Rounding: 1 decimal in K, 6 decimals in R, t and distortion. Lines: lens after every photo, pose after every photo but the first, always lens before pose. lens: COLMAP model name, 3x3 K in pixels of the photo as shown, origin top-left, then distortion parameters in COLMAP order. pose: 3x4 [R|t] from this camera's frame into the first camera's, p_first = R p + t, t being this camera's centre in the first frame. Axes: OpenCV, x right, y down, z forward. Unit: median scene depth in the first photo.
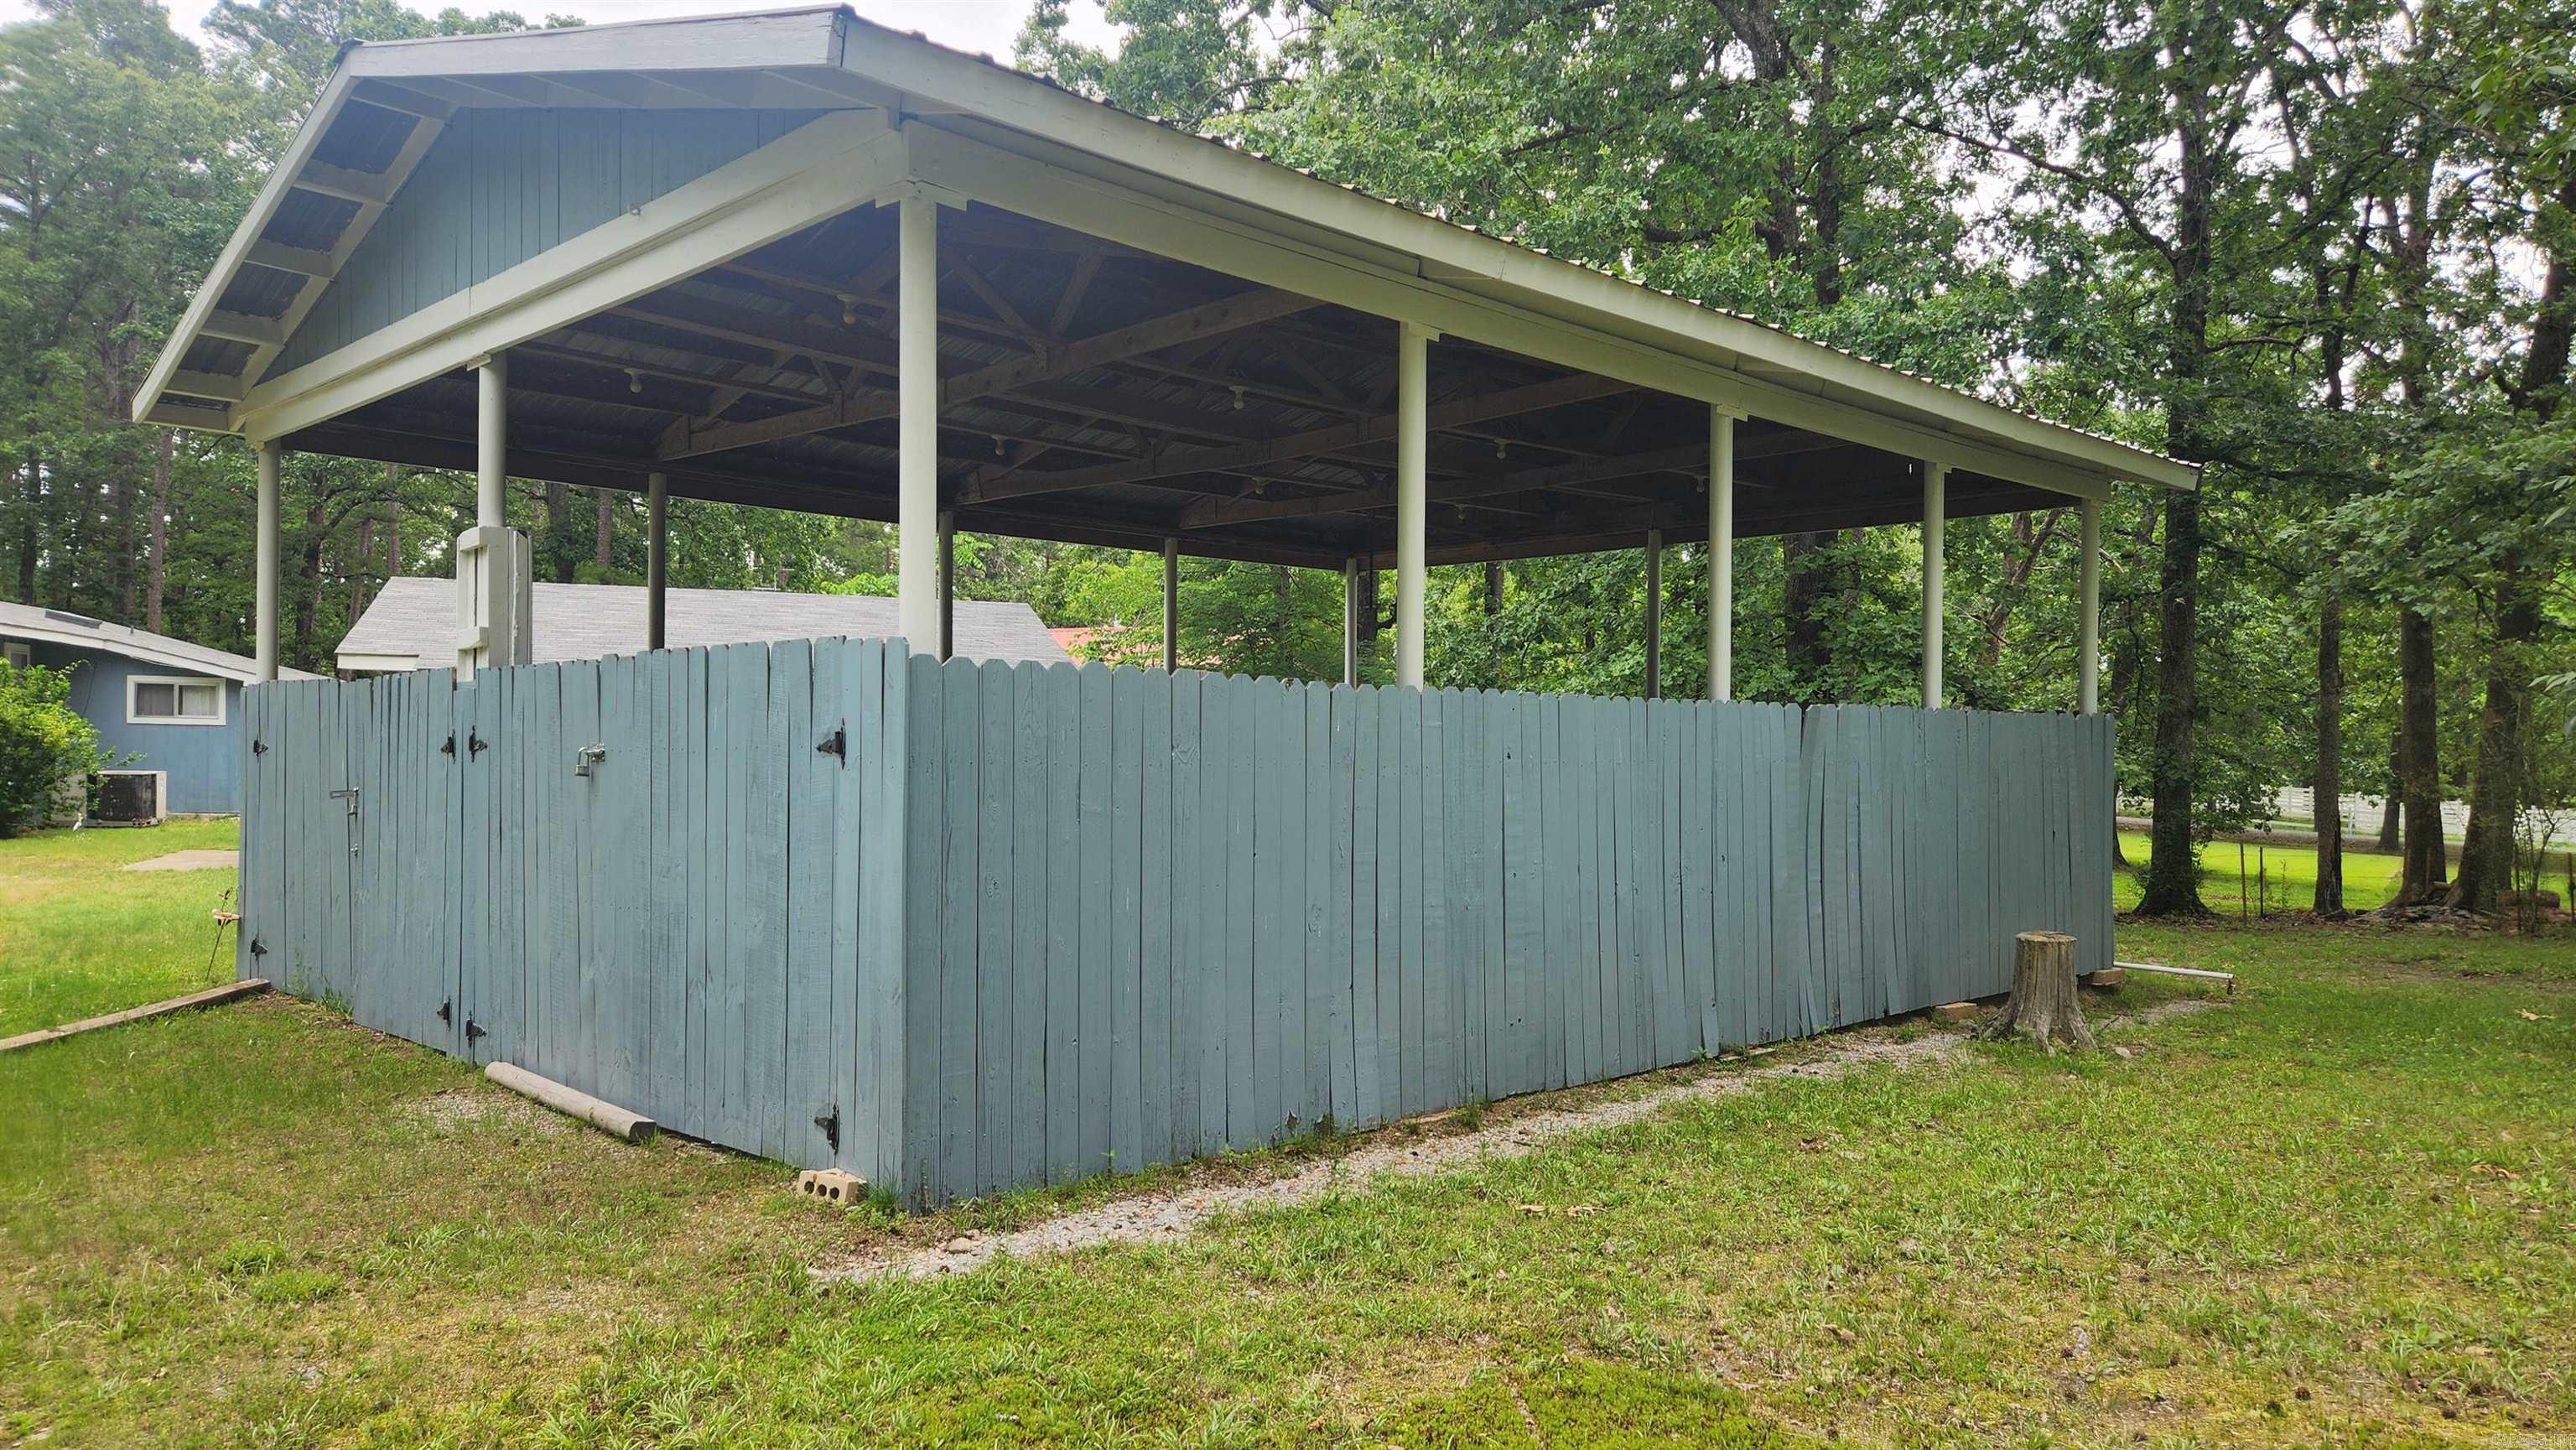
lens RADIAL K [[1704.6, 0, 1299.8], [0, 1704.6, 755.3], [0, 0, 1]] dist [0.077697, -0.065074]
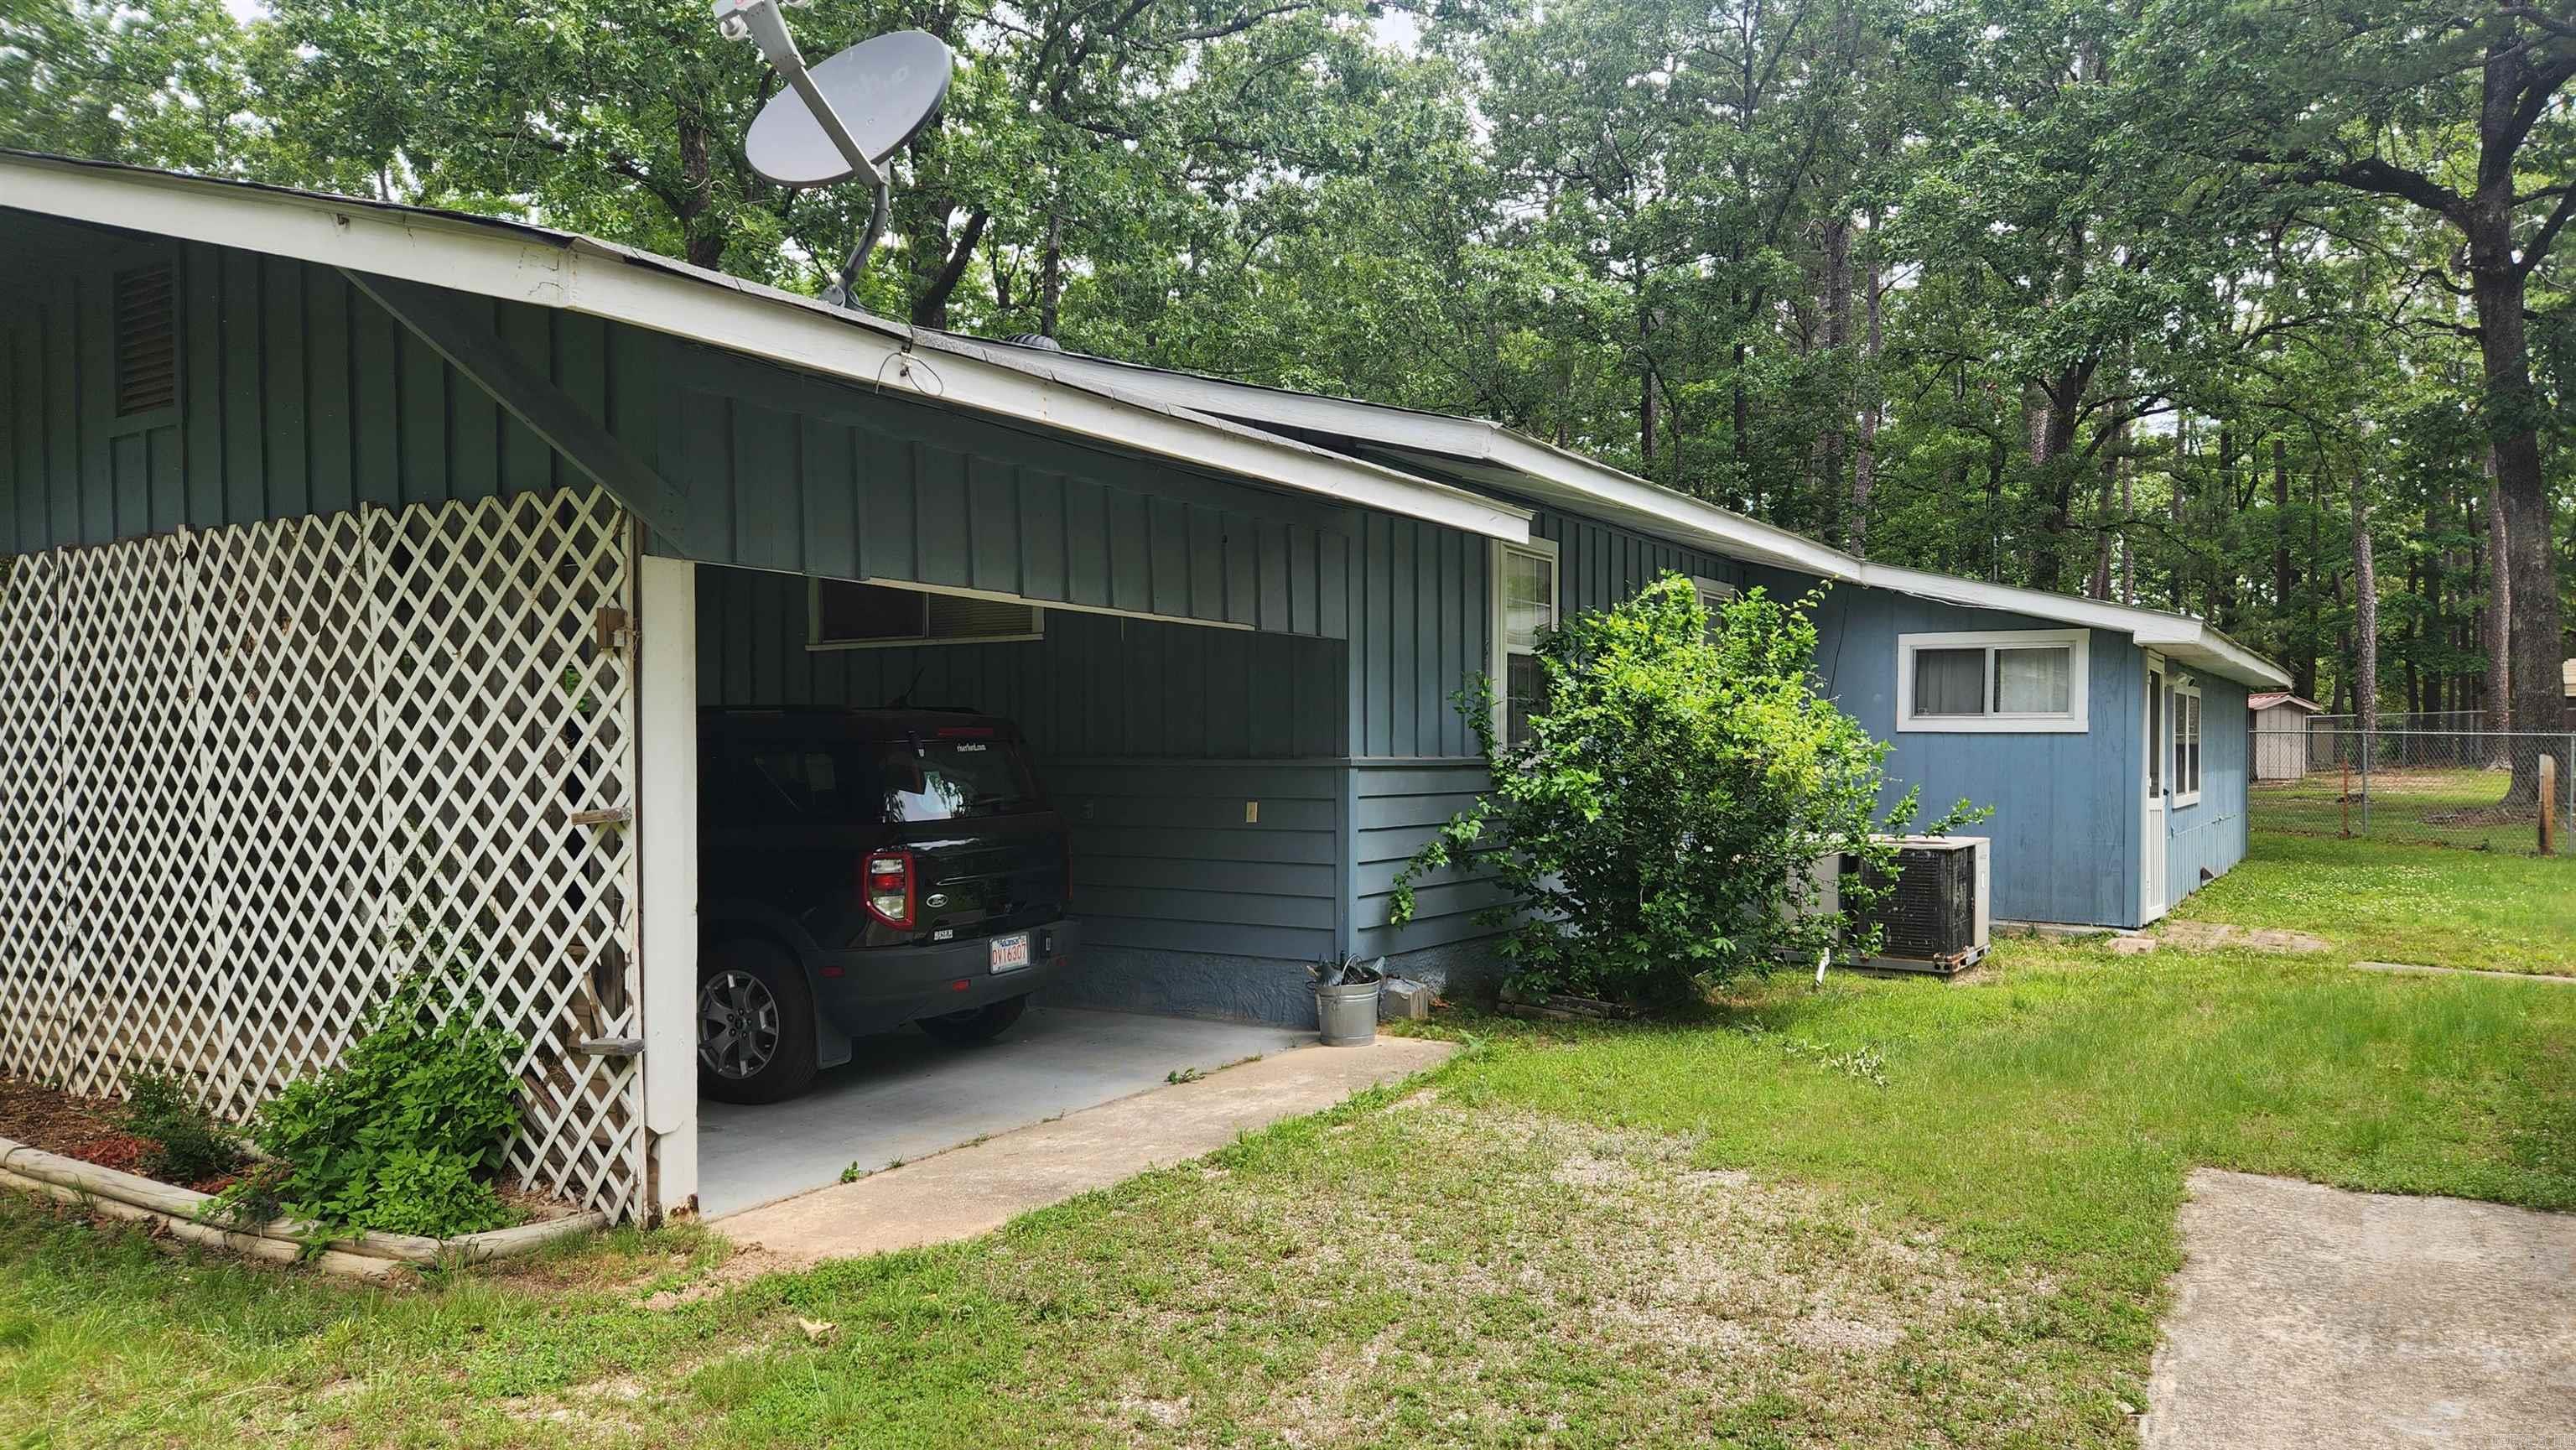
lens RADIAL K [[1704.6, 0, 1299.8], [0, 1704.6, 755.3], [0, 0, 1]] dist [0.077697, -0.065074]
pose [[0.637724, -0.000251, -0.770265, -0.434837], [-0.006020, 0.999968, -0.005311, -0.008469], [0.770242, 0.008024, 0.637702, 0.598165]]
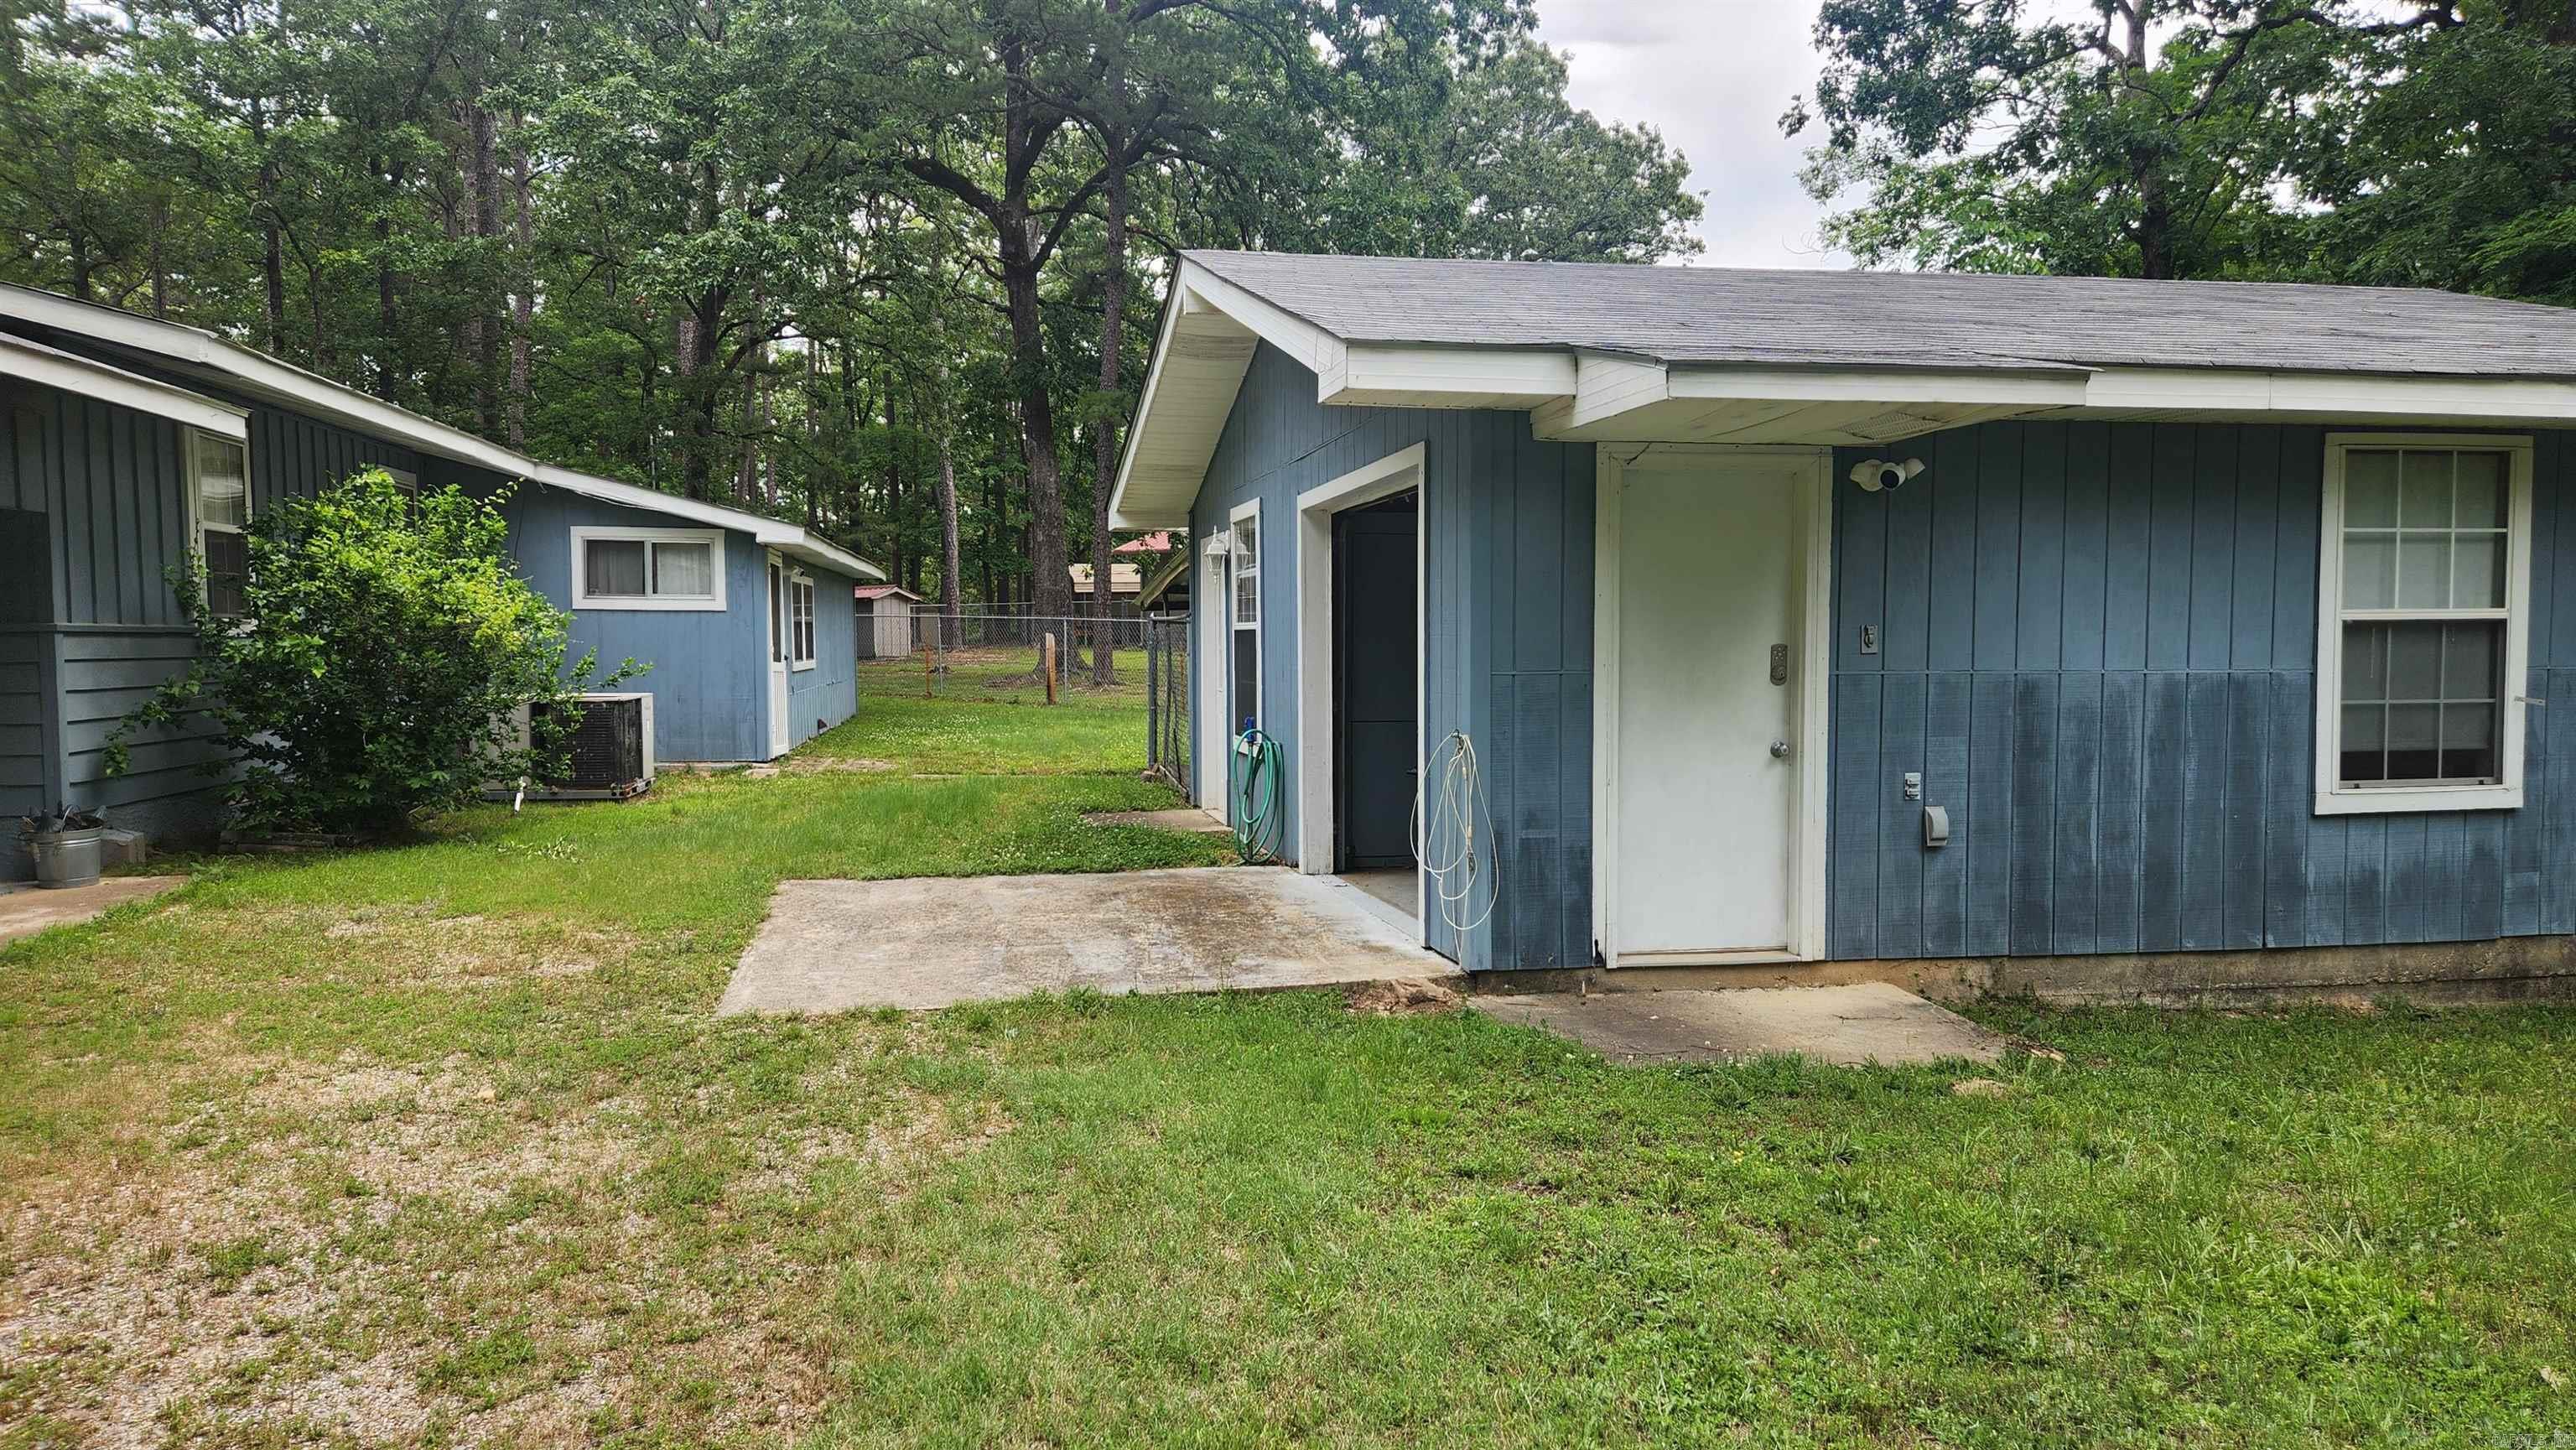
lens RADIAL K [[1704.6, 0, 1299.8], [0, 1704.6, 755.3], [0, 0, 1]] dist [0.077697, -0.065074]
pose [[0.989935, 0.002595, -0.141499, -0.374678], [0.005923, 0.998196, 0.059744, -0.002549], [0.141398, -0.059981, 0.988134, 0.491795]]
